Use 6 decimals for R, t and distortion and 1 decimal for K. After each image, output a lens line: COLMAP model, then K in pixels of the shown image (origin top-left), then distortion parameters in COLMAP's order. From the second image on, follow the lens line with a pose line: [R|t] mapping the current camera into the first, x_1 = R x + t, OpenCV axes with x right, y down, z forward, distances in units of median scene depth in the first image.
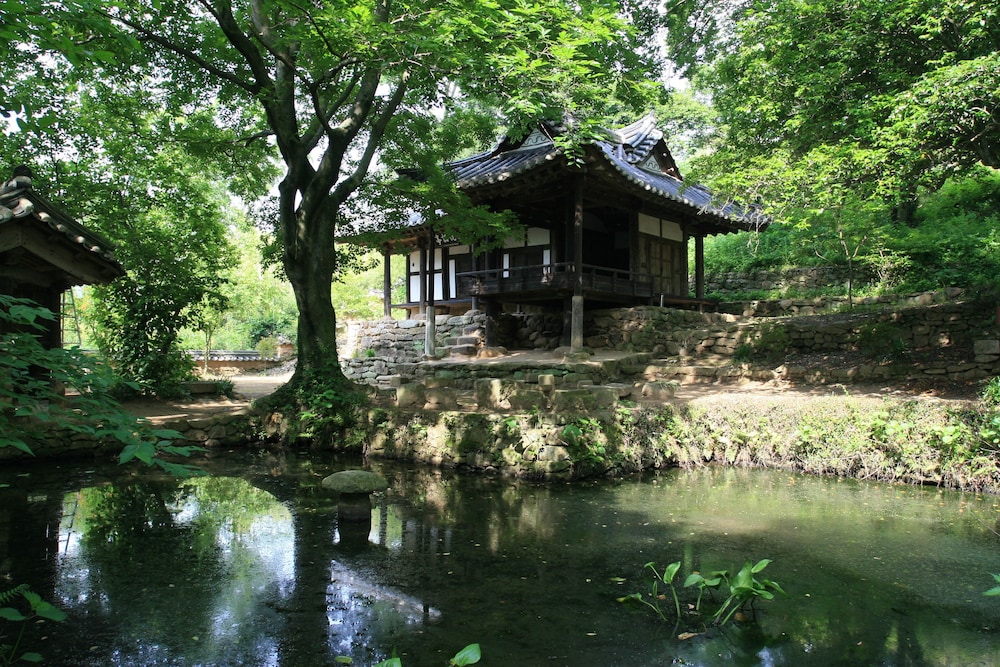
lens RADIAL K [[777.7, 0, 500.3], [0, 777.7, 336.3], [0, 0, 1]] dist [-0.064819, 0.001924]
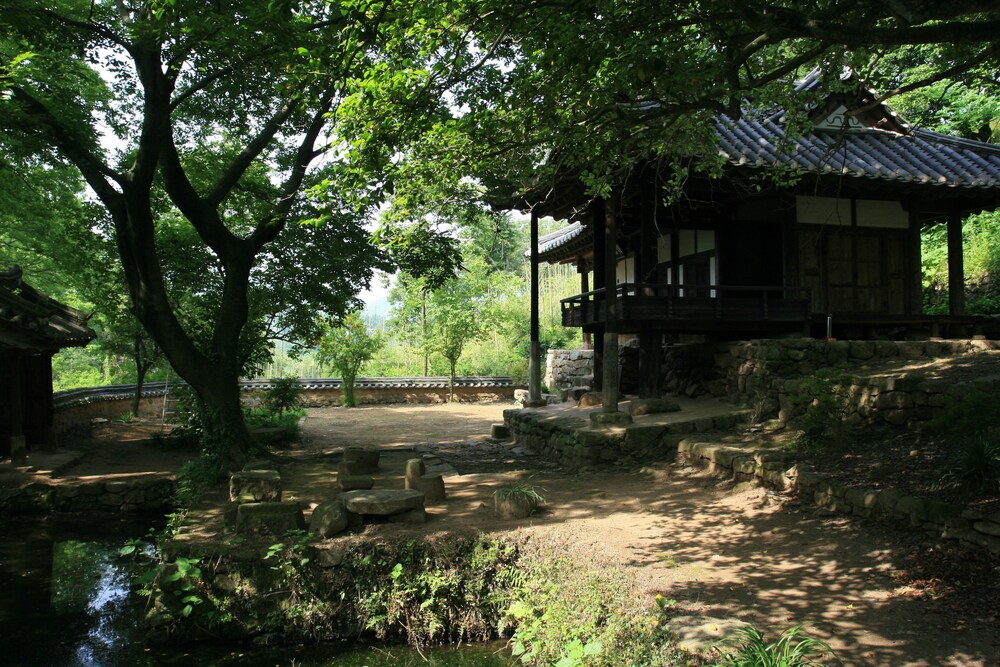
lens RADIAL K [[777.7, 0, 500.3], [0, 777.7, 336.3], [0, 0, 1]] dist [-0.064819, 0.001924]
pose [[0.810147, -0.022899, -0.585780, 0.352376], [0.023872, 0.999697, -0.006066, -0.037880], [0.585741, -0.009069, 0.810448, 0.297093]]
